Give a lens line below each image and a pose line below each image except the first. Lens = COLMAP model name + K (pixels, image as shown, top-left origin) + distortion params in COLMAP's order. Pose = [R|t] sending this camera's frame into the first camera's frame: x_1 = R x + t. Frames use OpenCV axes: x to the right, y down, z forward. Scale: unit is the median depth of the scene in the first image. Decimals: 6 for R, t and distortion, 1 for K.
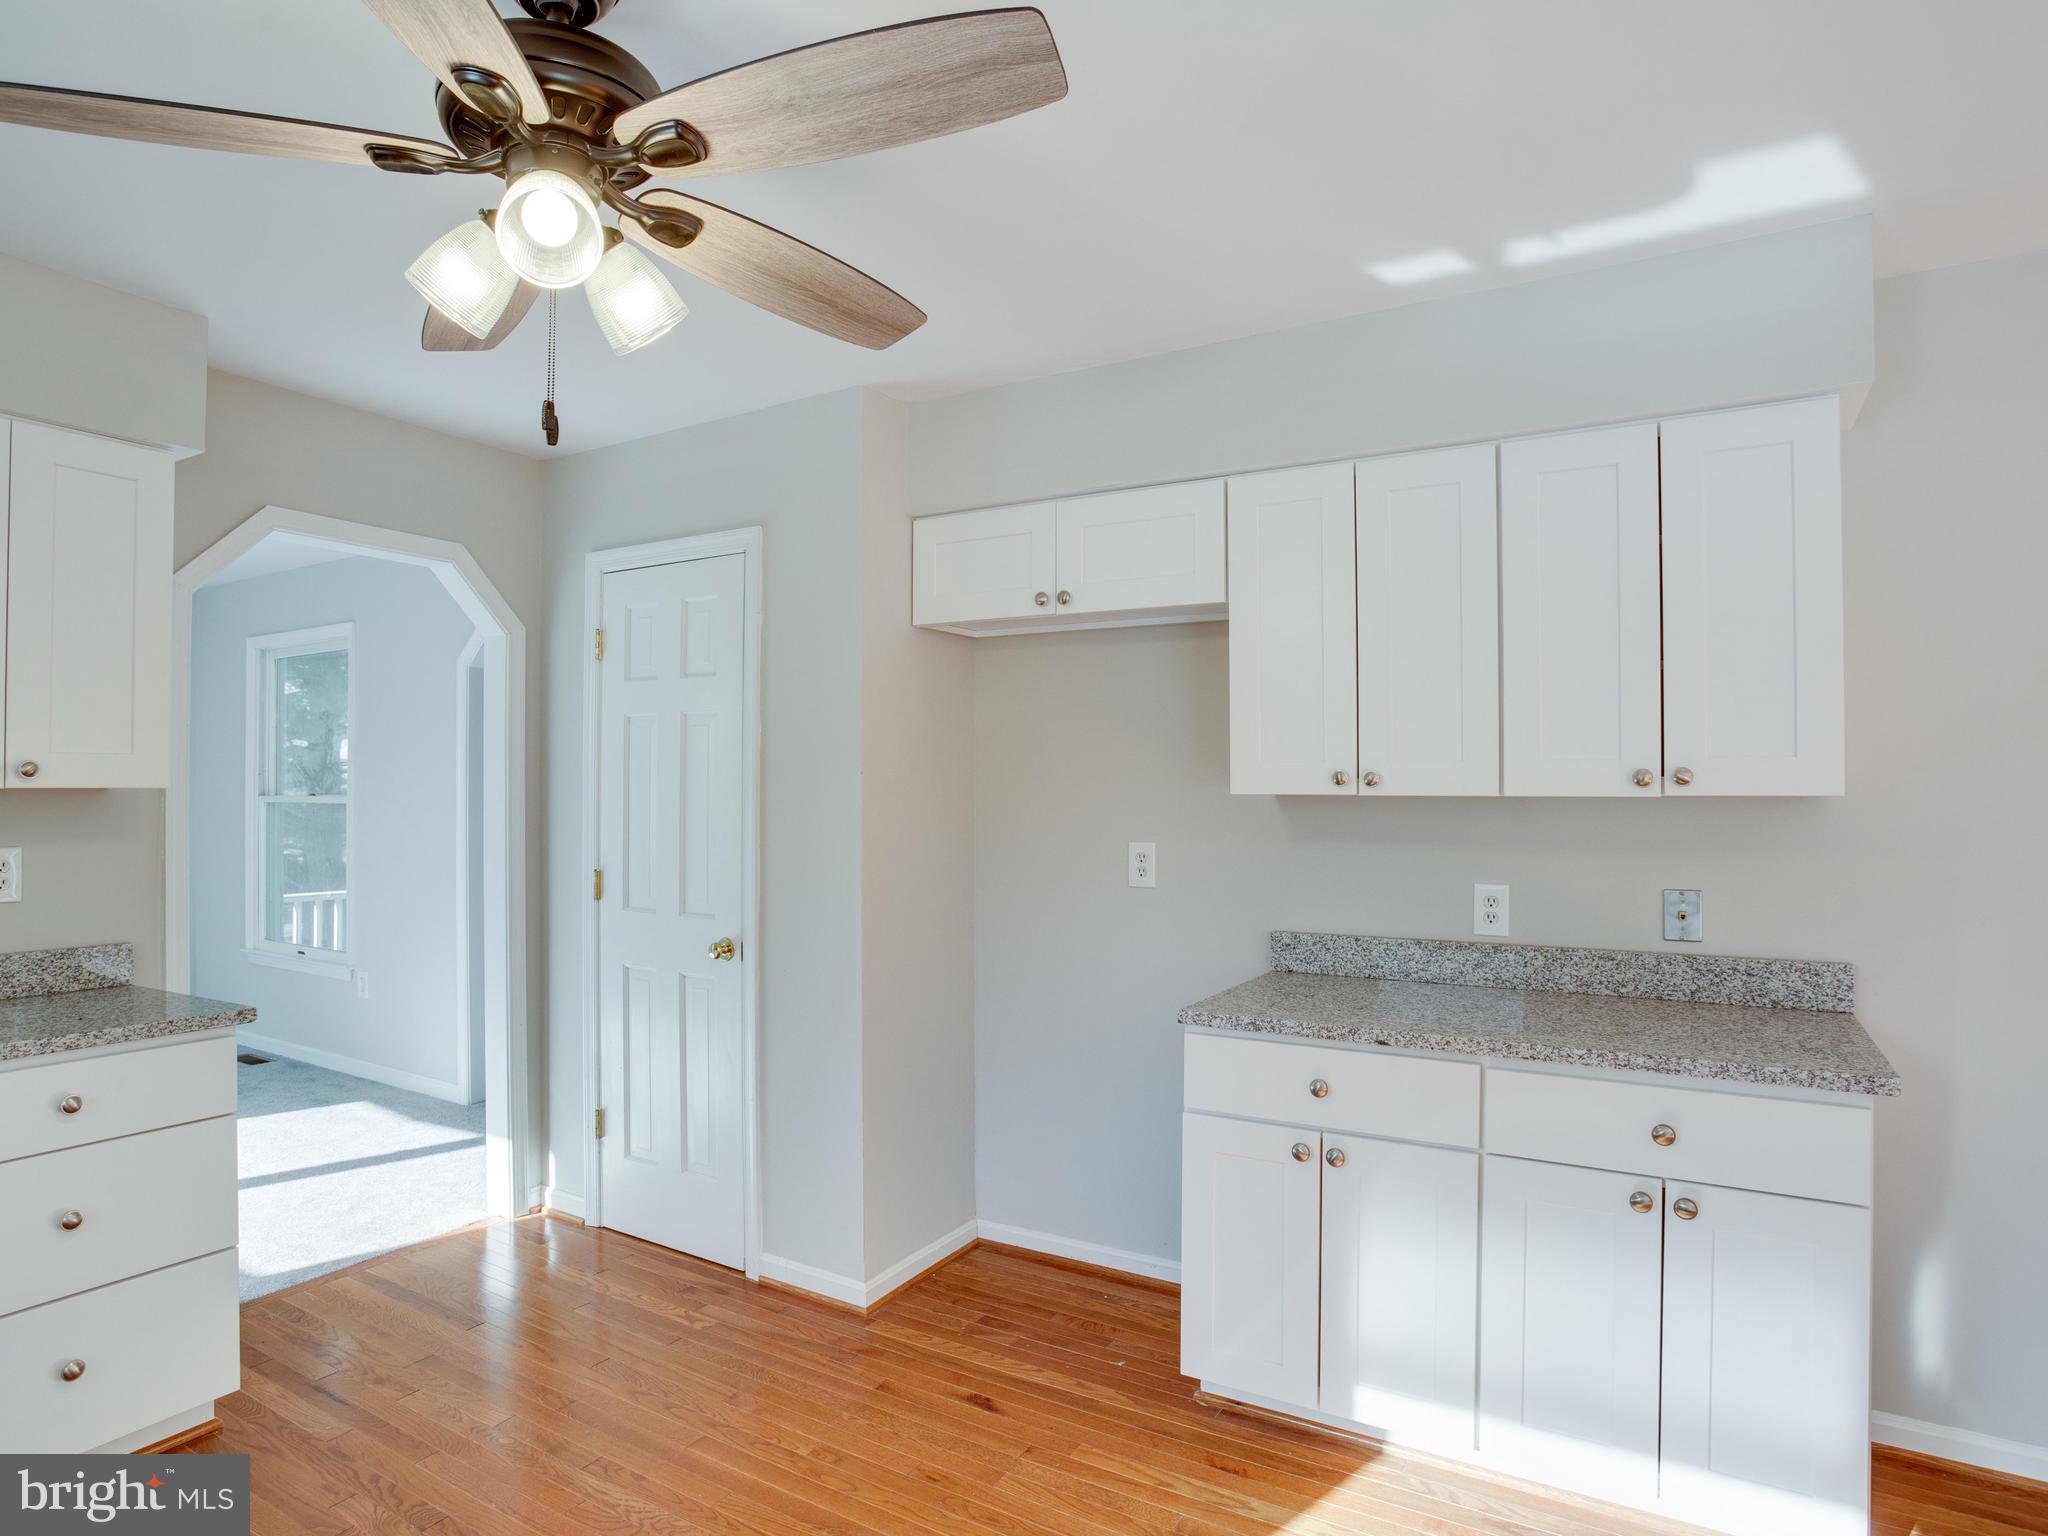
lens RADIAL K [[1232.0, 0, 1046.9], [0, 1232.0, 772.1], [0, 0, 1]] dist [-0.085974, 0.043927]
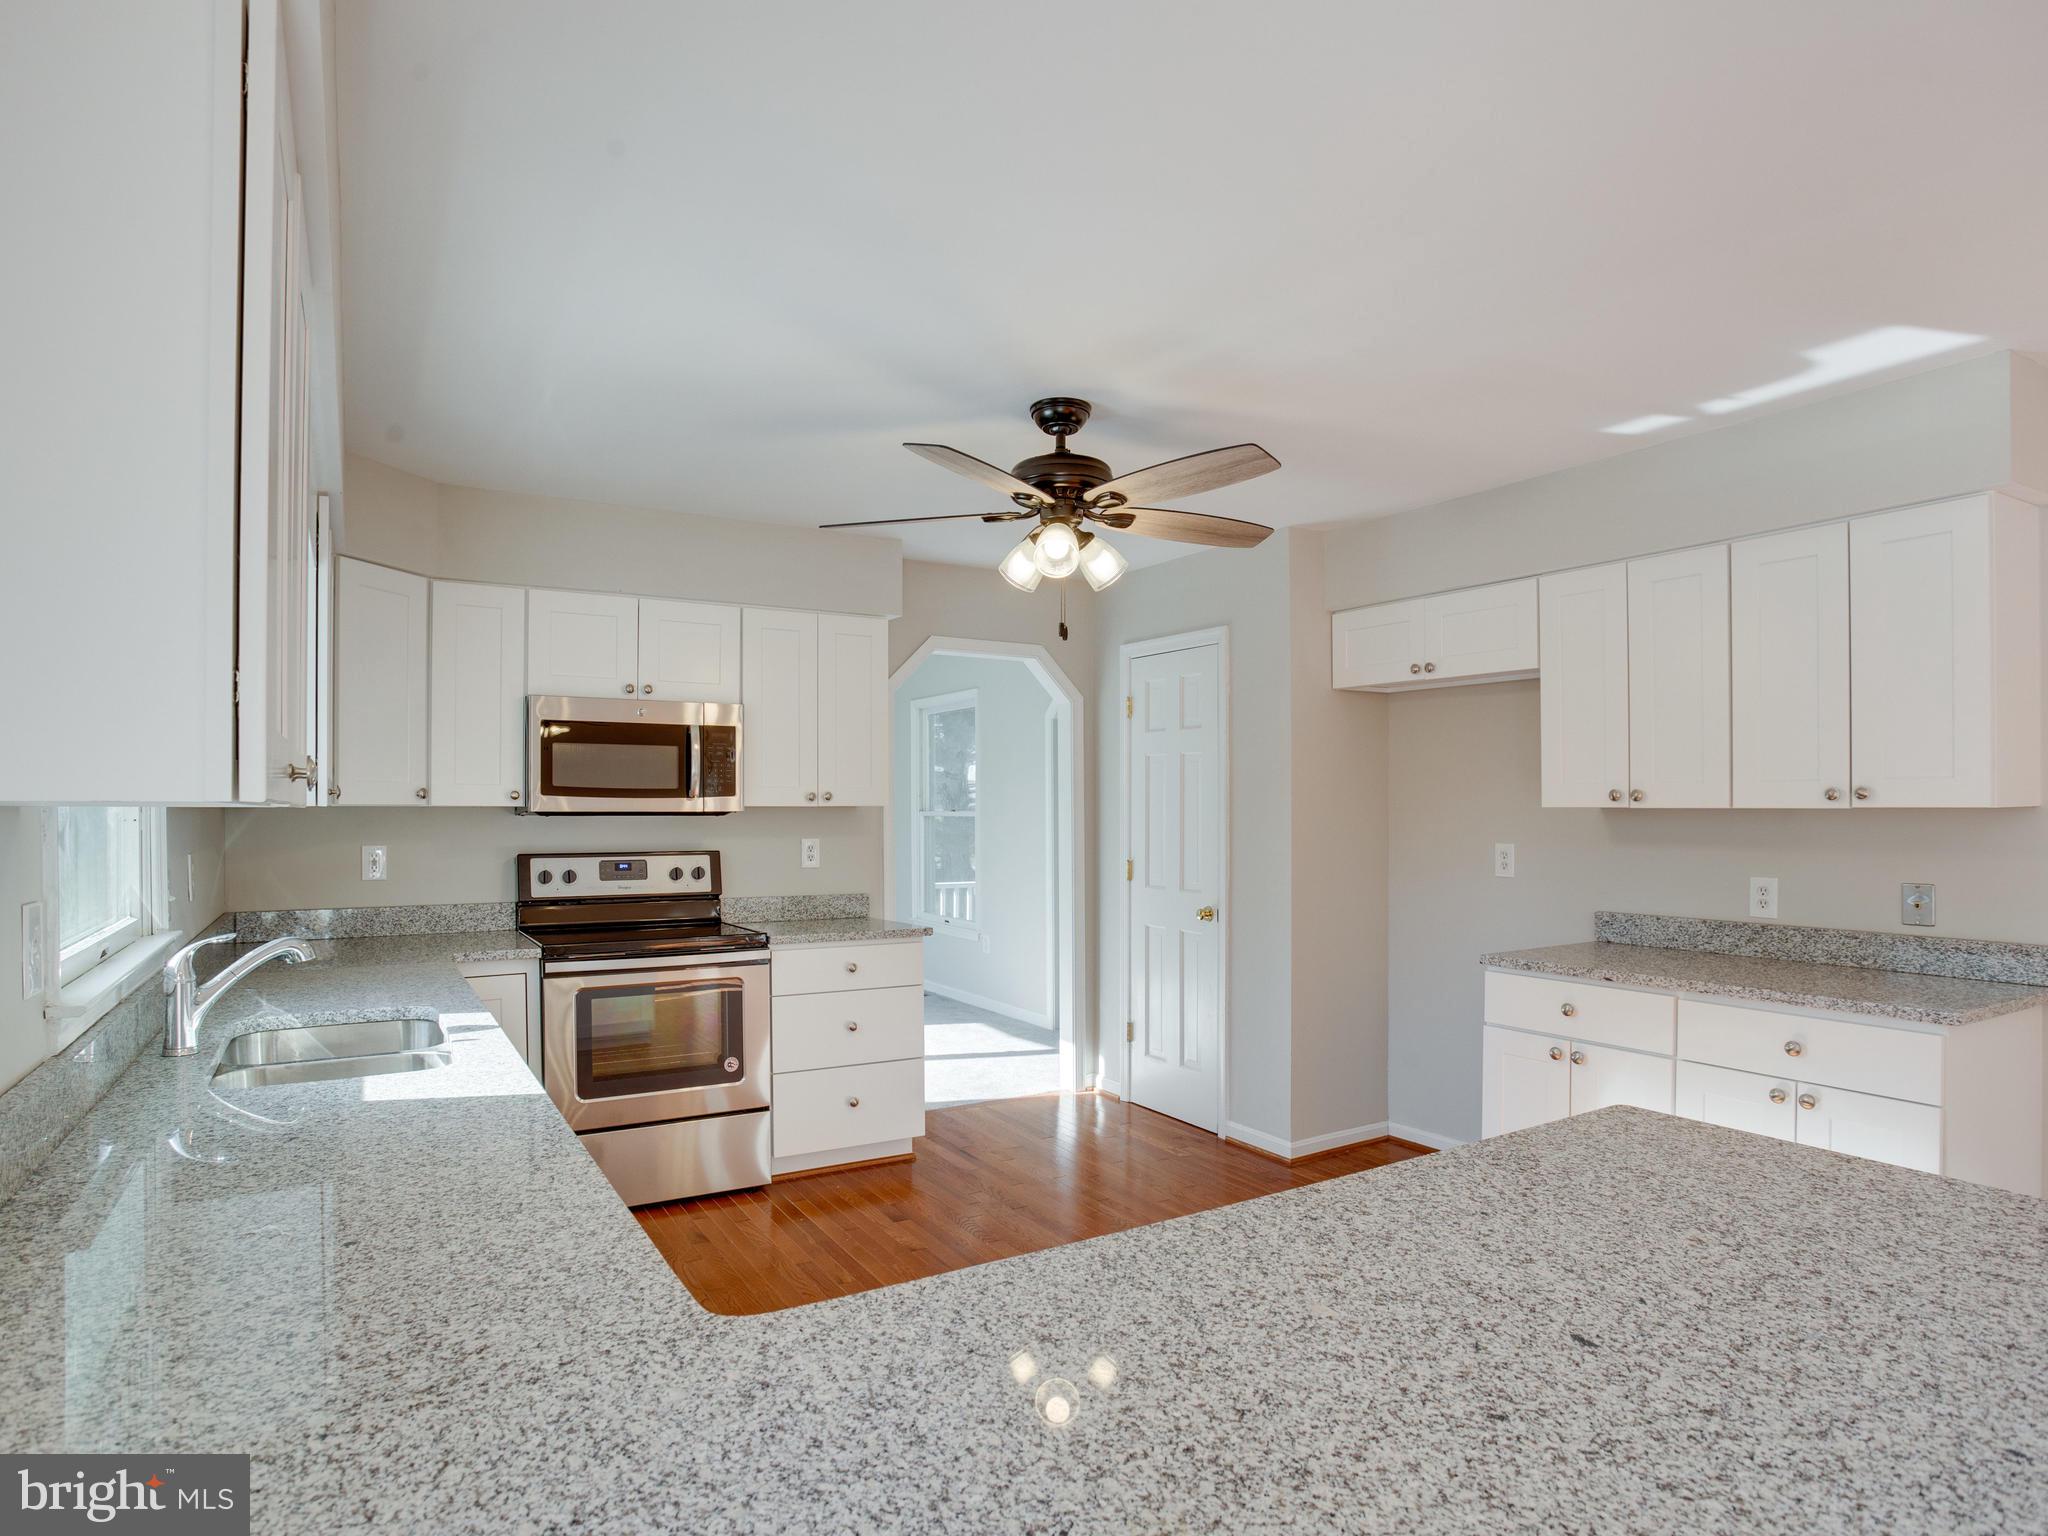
lens RADIAL K [[1232.0, 0, 1046.9], [0, 1232.0, 772.1], [0, 0, 1]] dist [-0.085974, 0.043927]
pose [[0.892781, -0.014734, -0.450250, 0.262505], [0.009088, 0.999851, -0.014700, -0.006704], [0.450399, 0.009032, 0.892782, -0.461473]]
